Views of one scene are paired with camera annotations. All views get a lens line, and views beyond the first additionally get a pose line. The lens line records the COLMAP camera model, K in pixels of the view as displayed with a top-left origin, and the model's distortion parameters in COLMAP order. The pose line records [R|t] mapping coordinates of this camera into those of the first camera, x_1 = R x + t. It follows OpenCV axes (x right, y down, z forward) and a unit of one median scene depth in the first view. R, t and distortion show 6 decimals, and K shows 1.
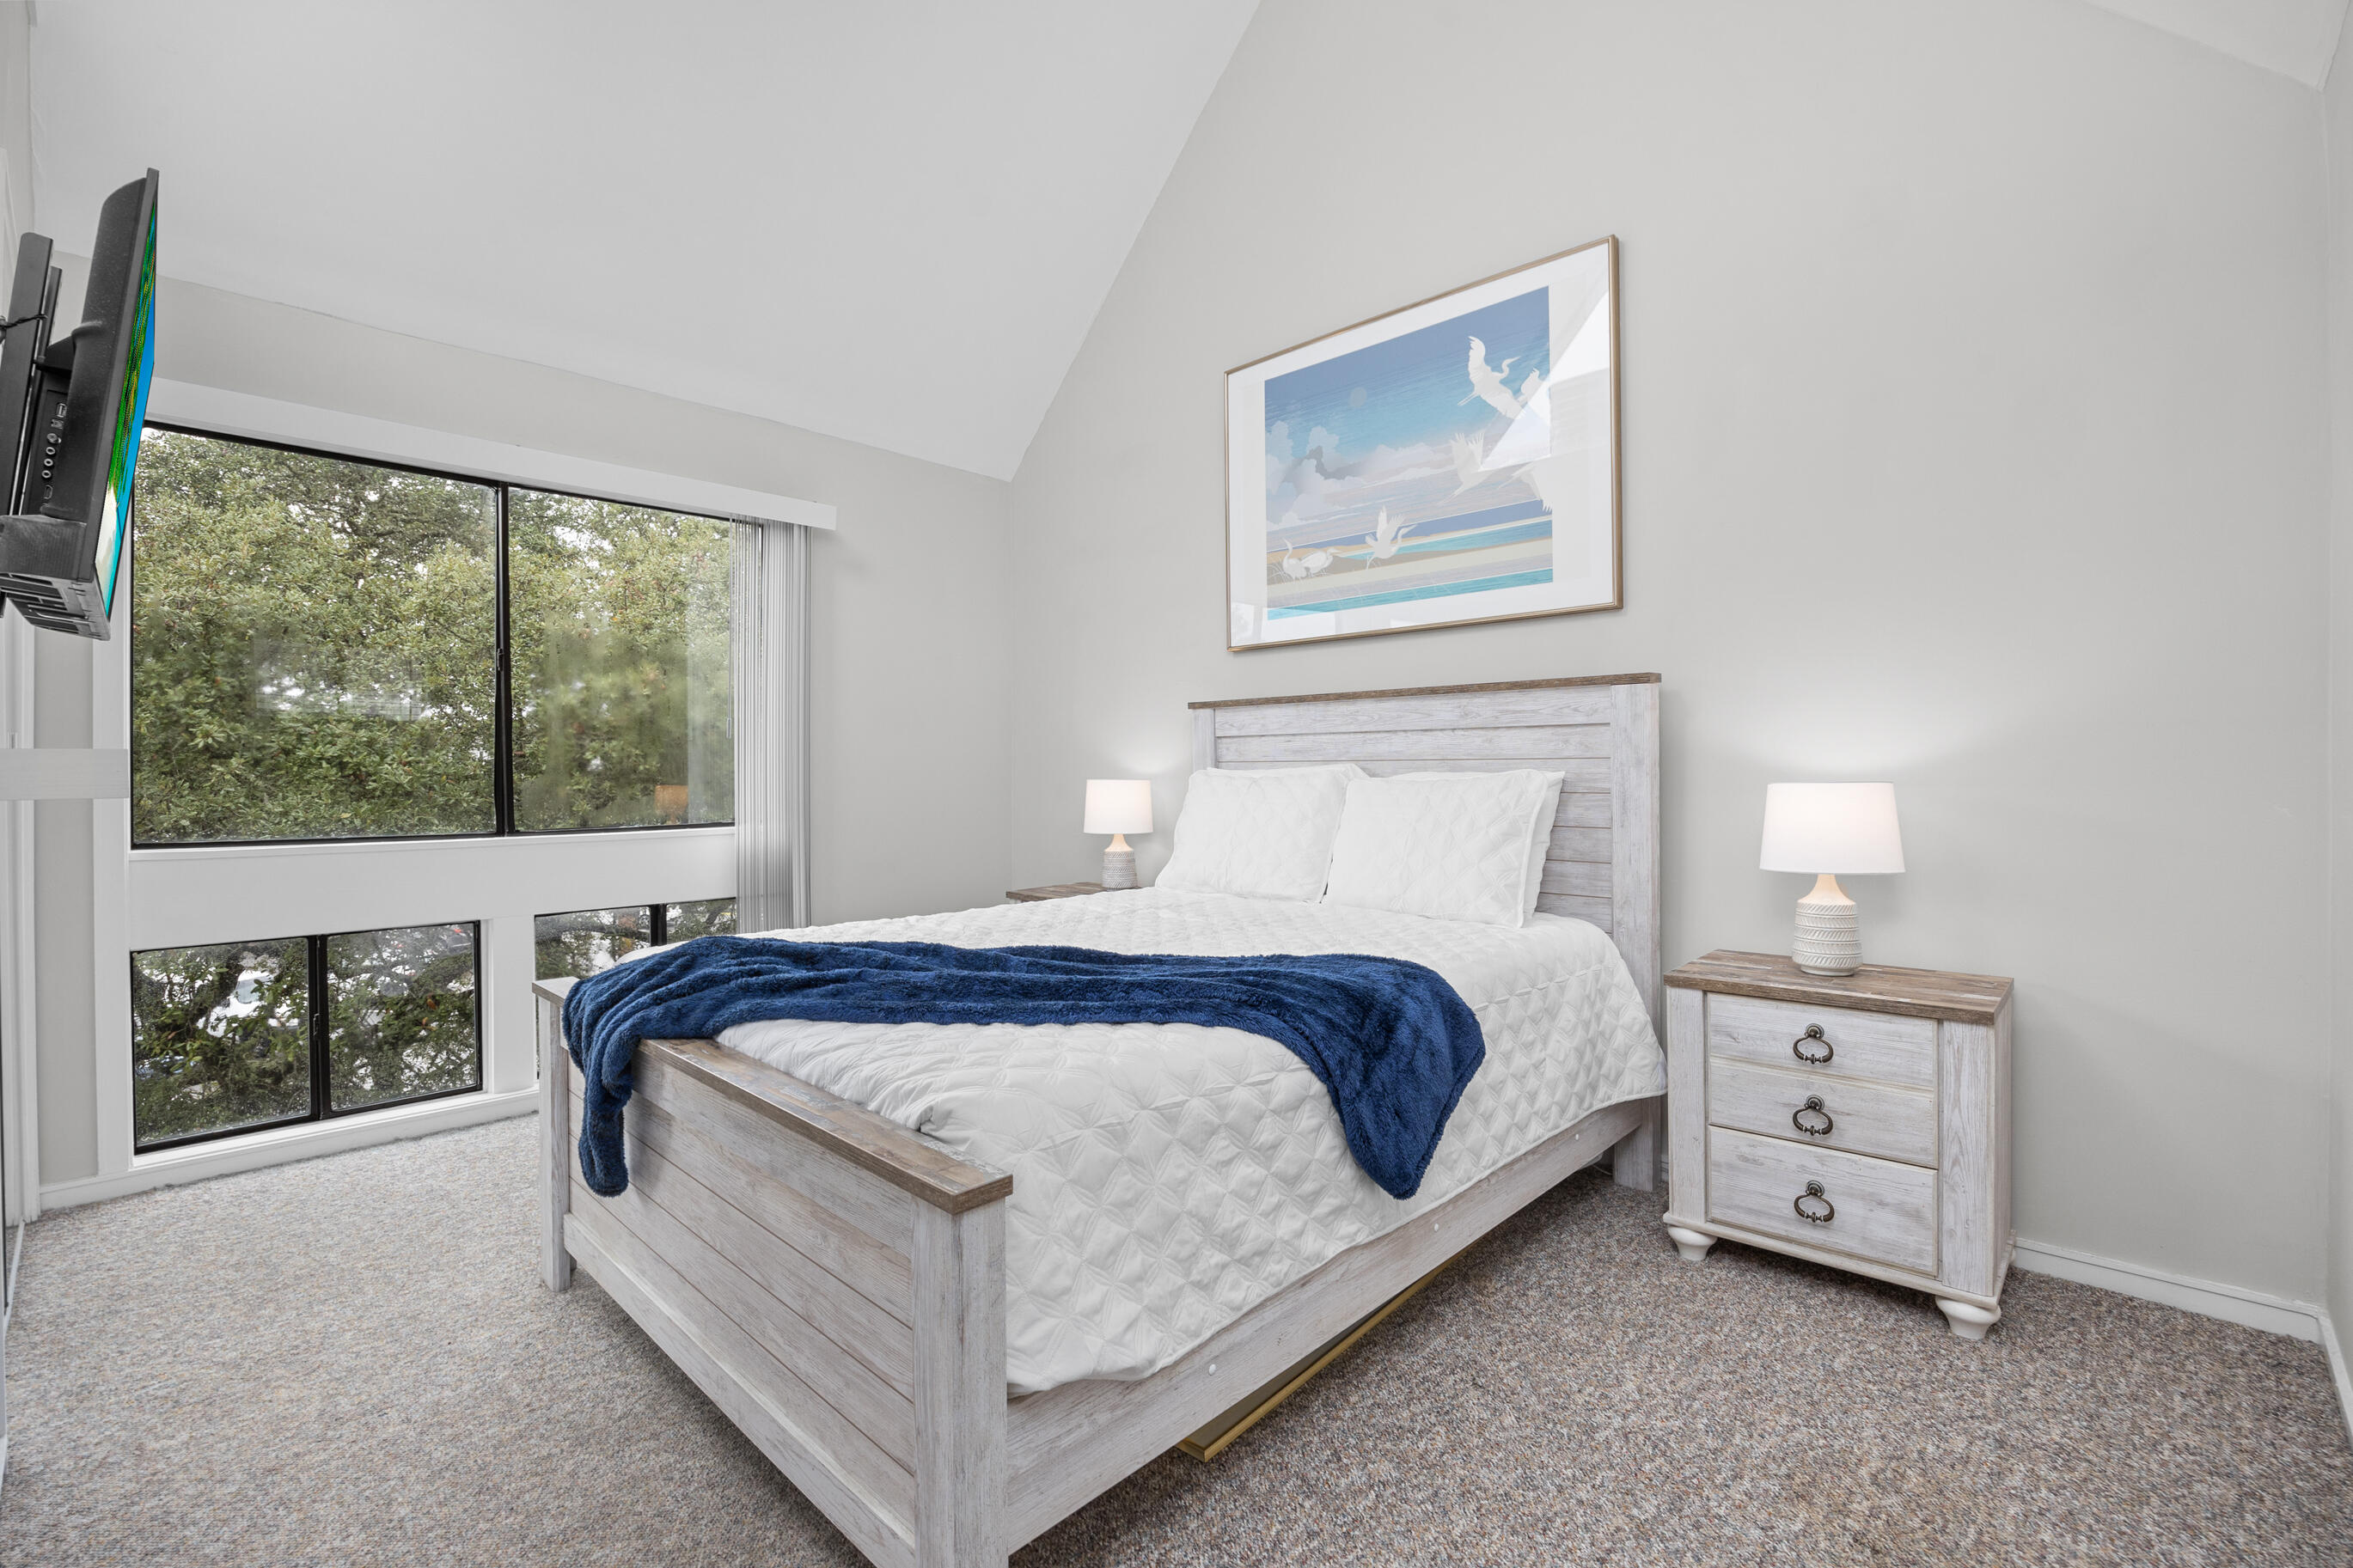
lens RADIAL K [[1034.8, 0, 1176.5], [0, 1034.8, 784.0], [0, 0, 1]] dist [-0.002940, -0.000204]
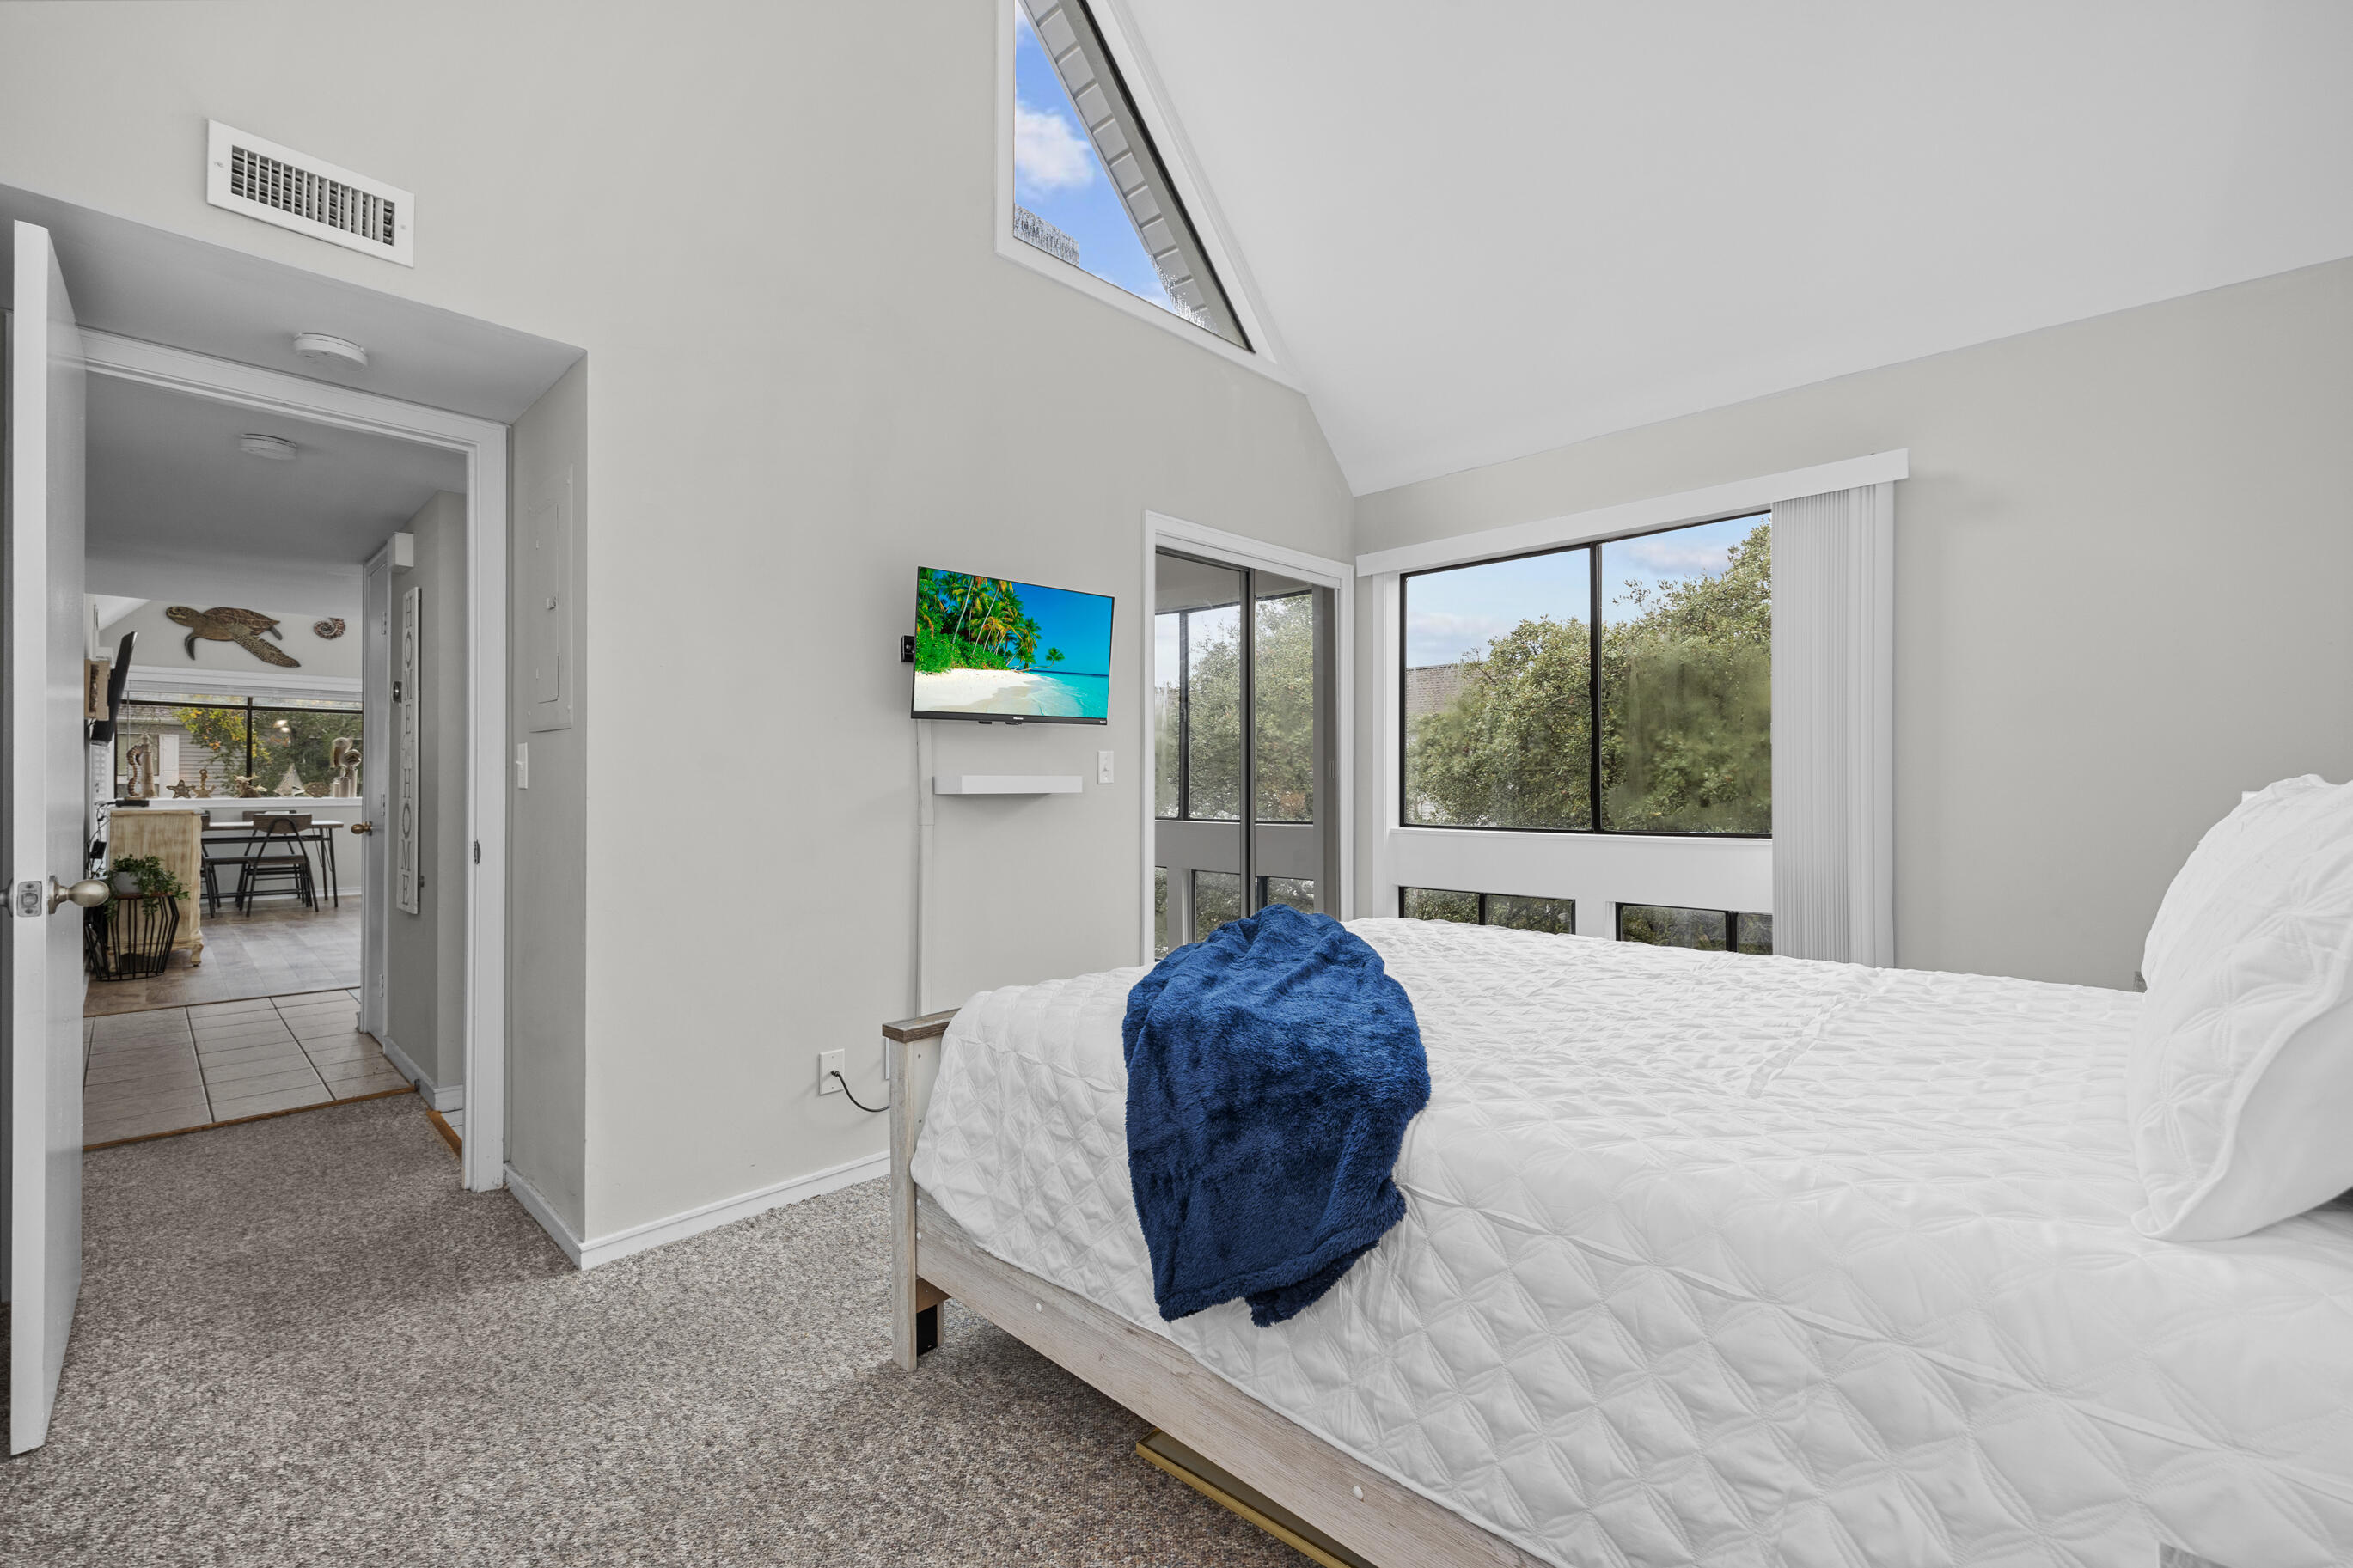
lens RADIAL K [[971.5, 0, 1176.5], [0, 971.5, 784.0], [0, 0, 1]] dist [0.003002, 0.000192]
pose [[0.008098, 0.003171, -0.999962, 0.962358], [-0.009180, 0.999953, 0.003097, -0.012410], [0.999925, 0.009154, 0.008126, 0.992694]]
